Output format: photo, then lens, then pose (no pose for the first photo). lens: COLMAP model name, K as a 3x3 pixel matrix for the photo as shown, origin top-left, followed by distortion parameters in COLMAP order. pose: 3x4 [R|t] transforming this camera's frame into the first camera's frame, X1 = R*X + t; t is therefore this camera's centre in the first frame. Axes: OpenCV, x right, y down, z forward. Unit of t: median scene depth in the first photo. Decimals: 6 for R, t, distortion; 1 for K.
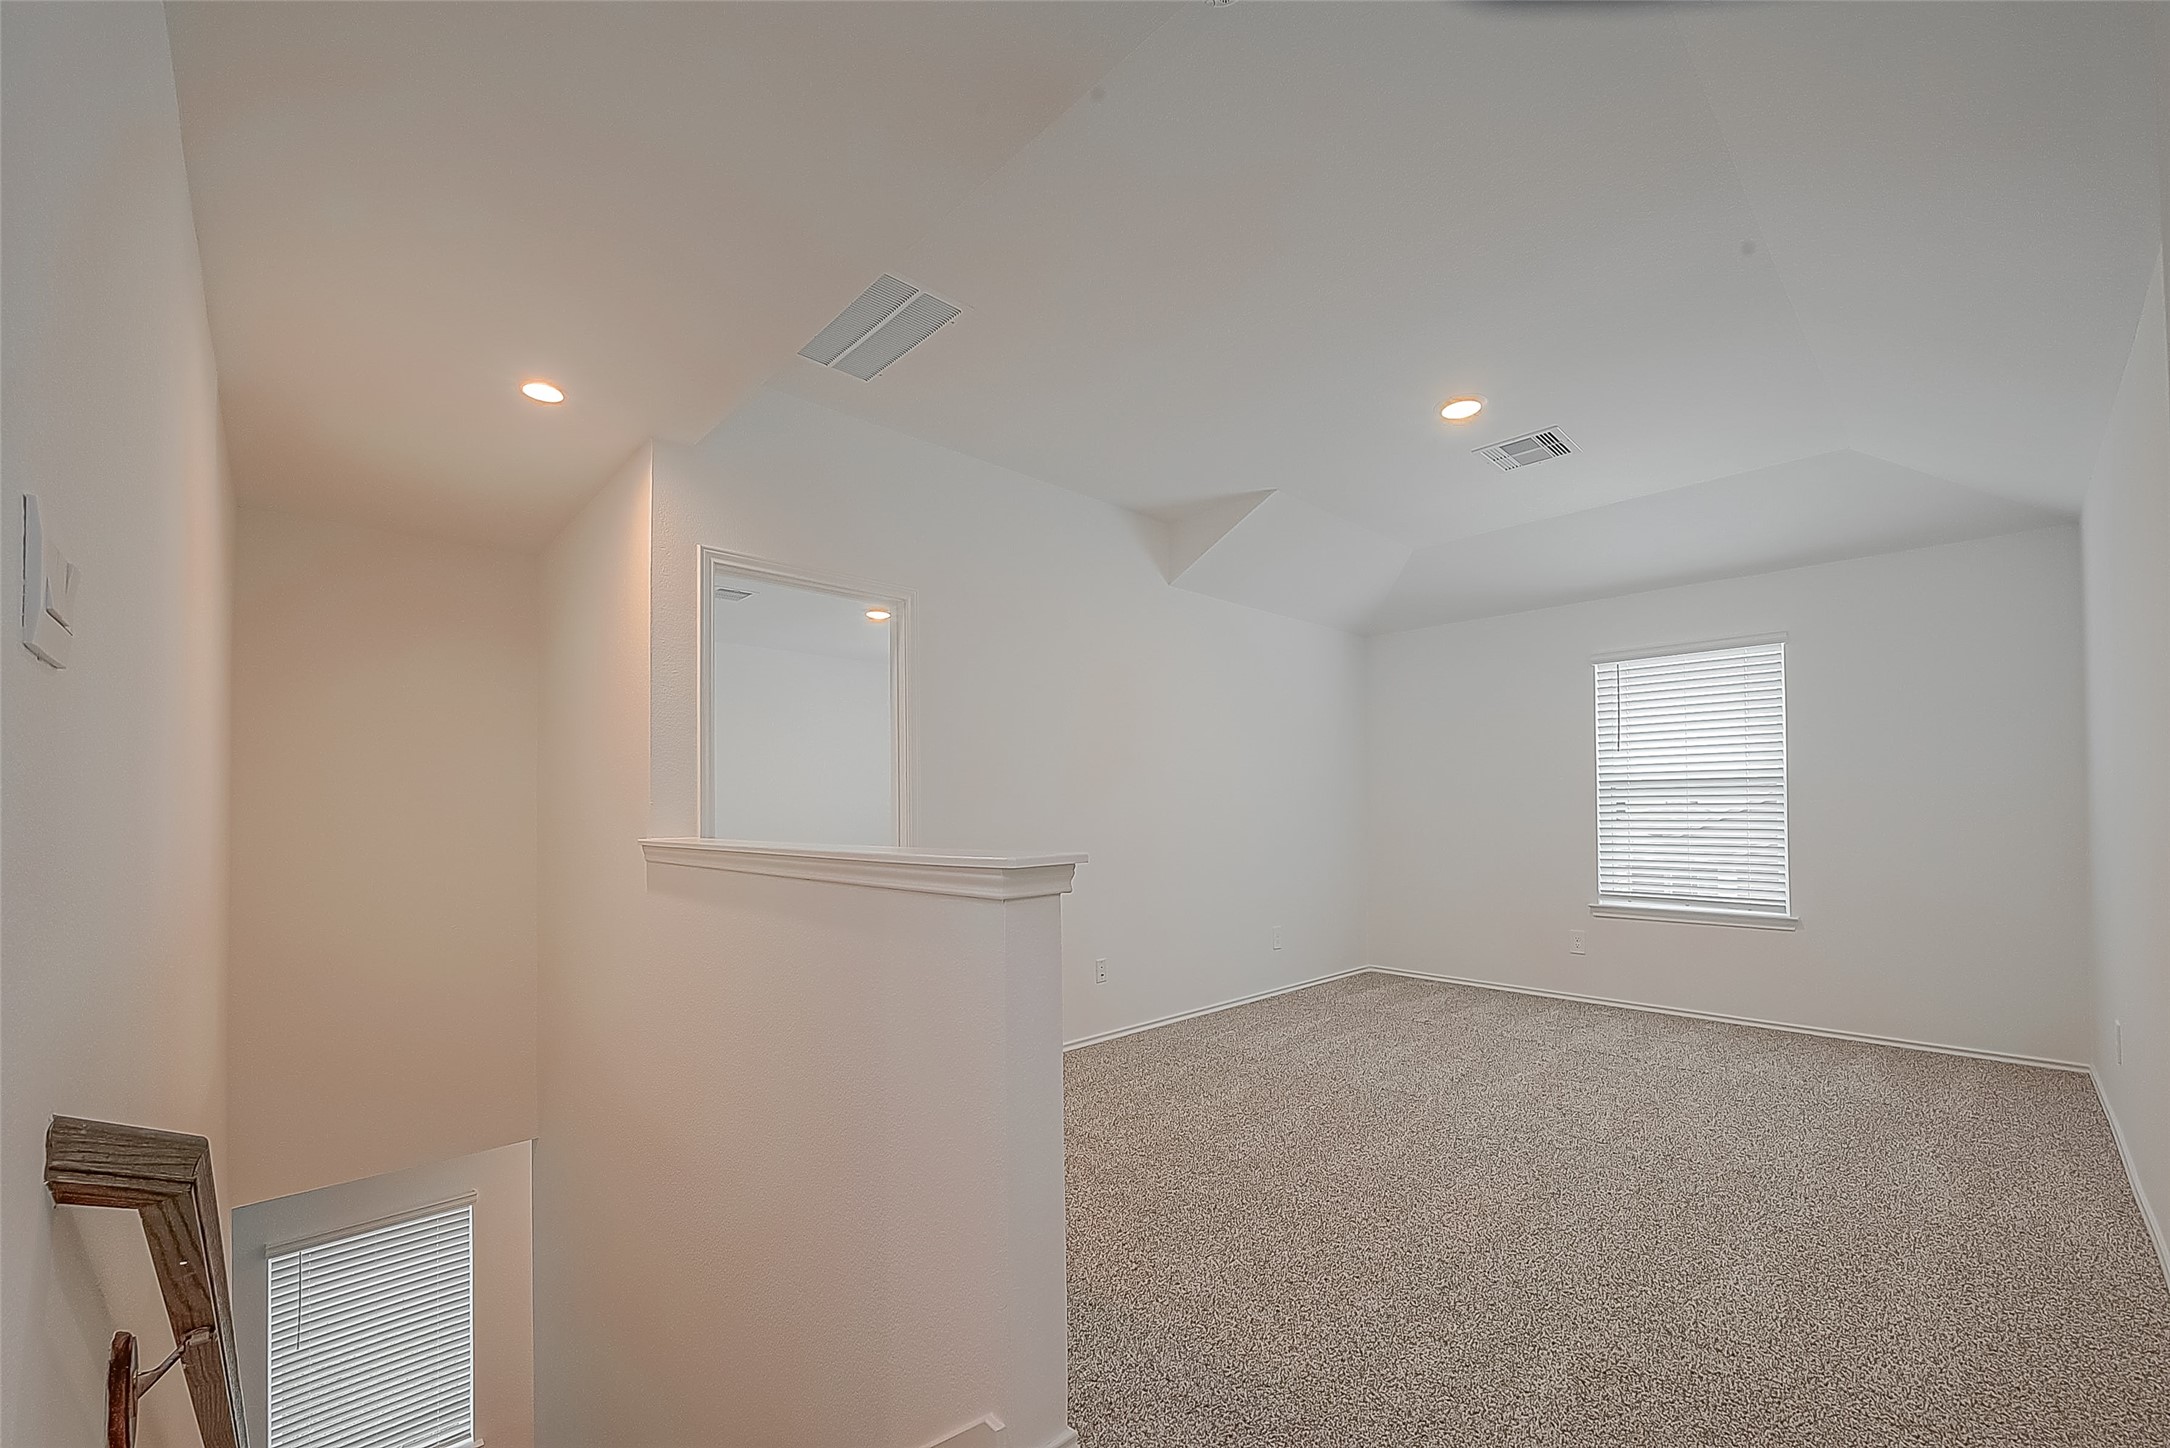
lens RADIAL K [[850.7, 0, 1094.8], [0, 850.7, 801.5], [0, 0, 1]] dist [0.000763, -0.002923]
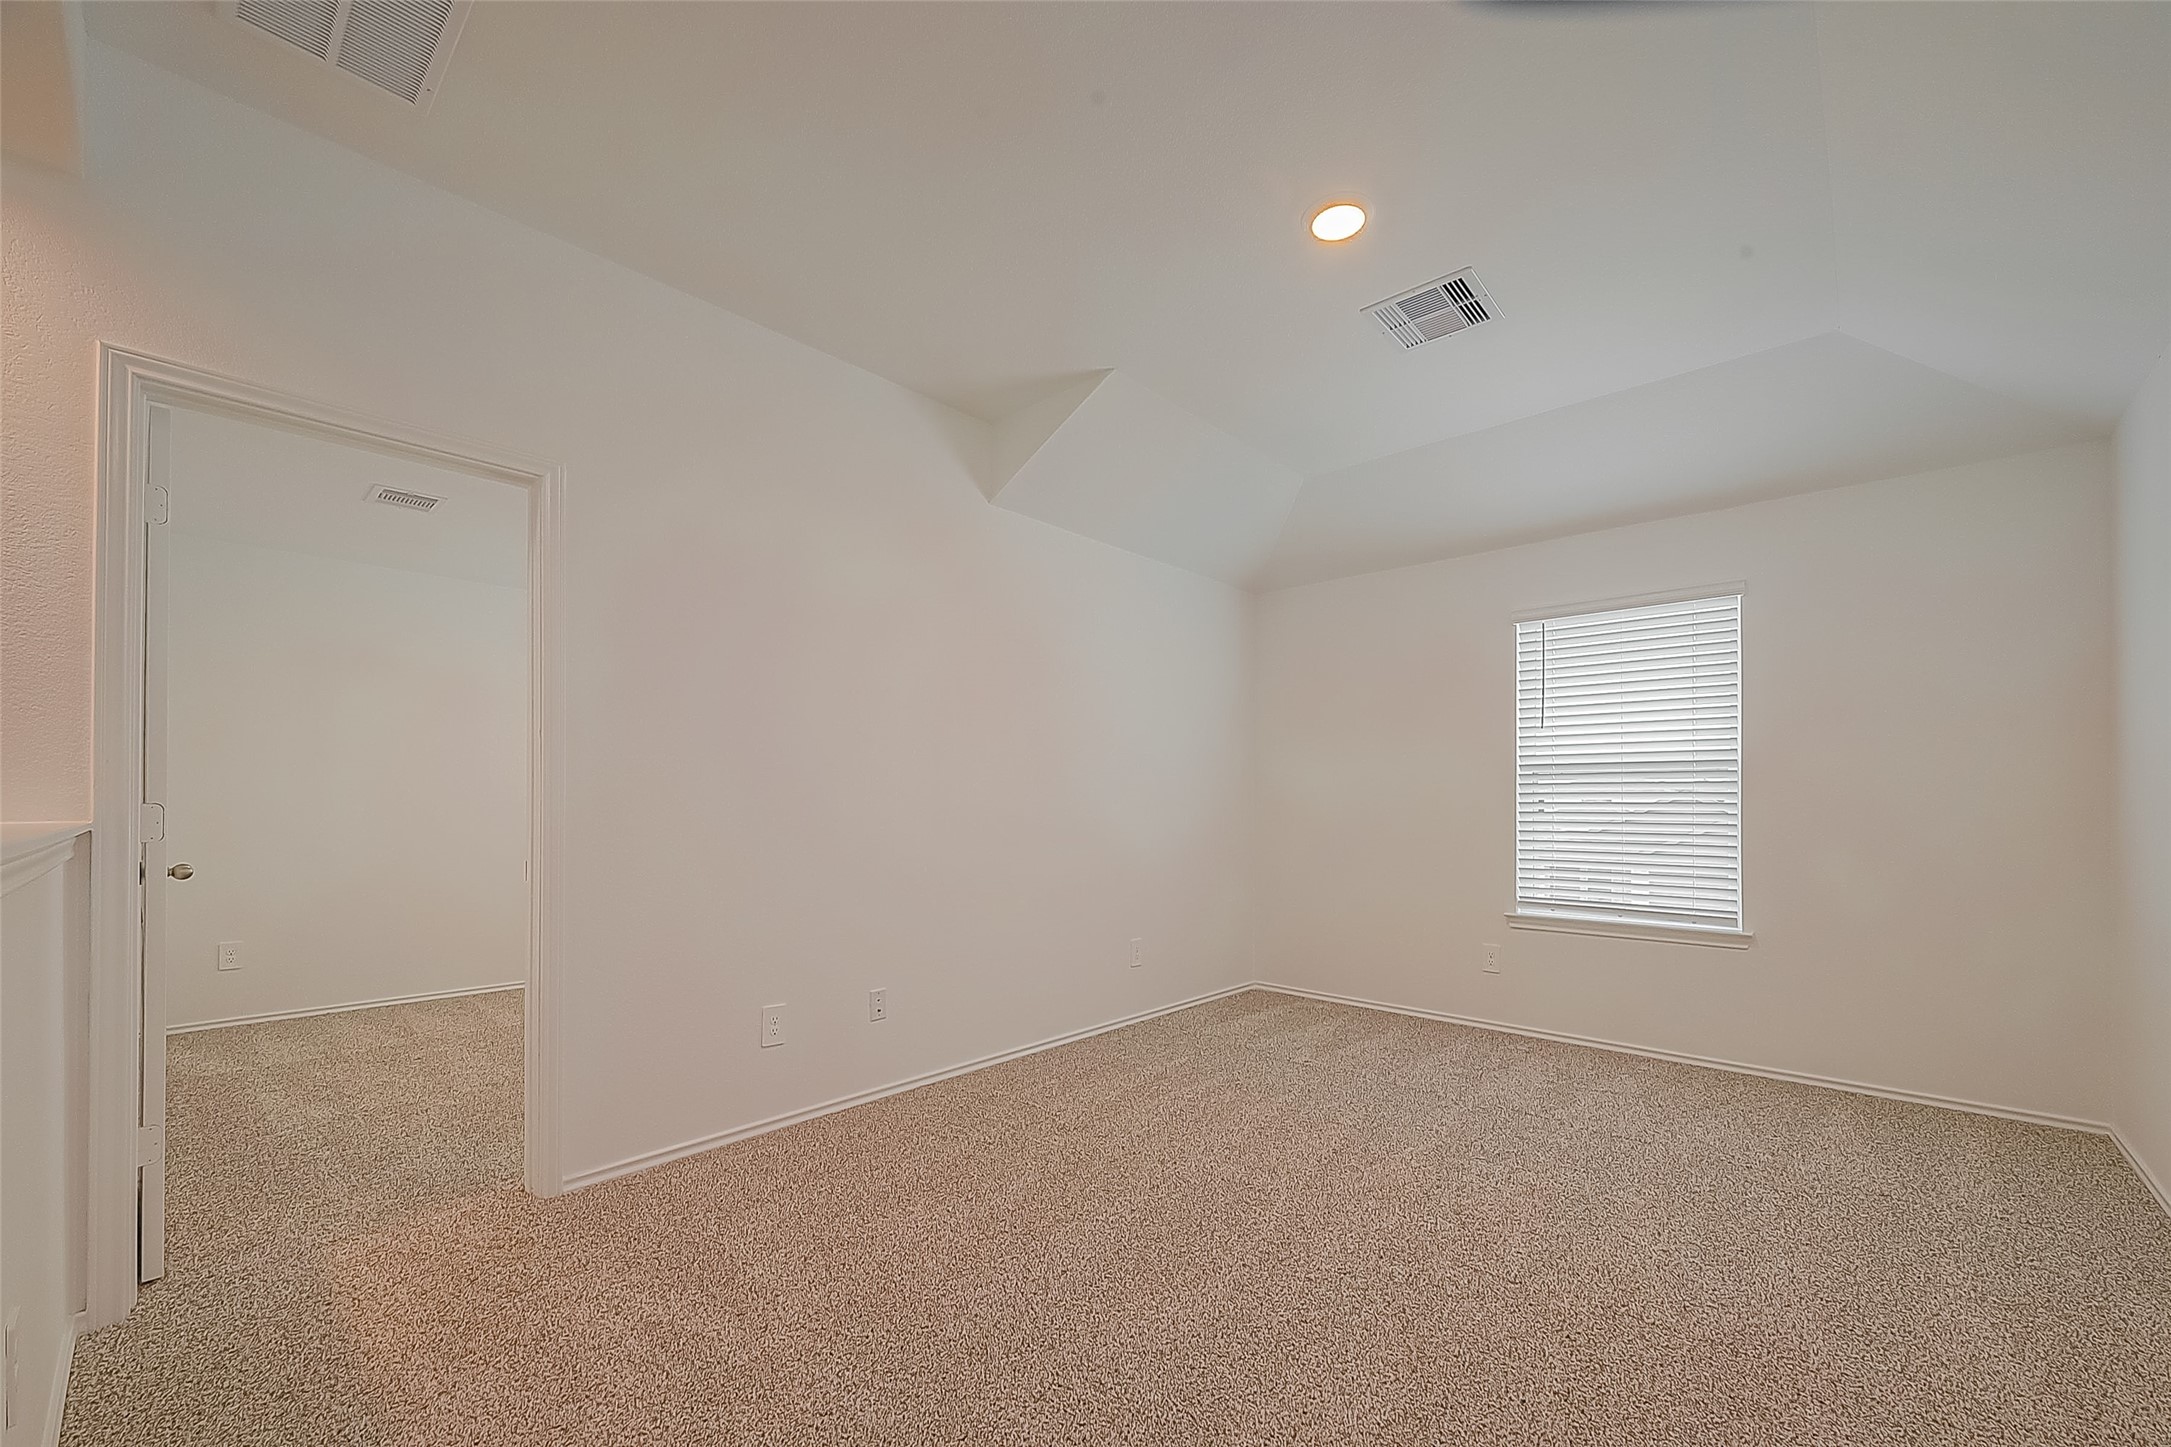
lens RADIAL K [[851.1, 0, 1095.4], [0, 851.1, 801.0], [0, 0, 1]] dist [0.000763, -0.002923]
pose [[0.997307, 0.010798, 0.072543, 0.138945], [-0.011426, 0.999901, 0.008242, 0.010643], [-0.072447, -0.009048, 0.997331, 0.232142]]
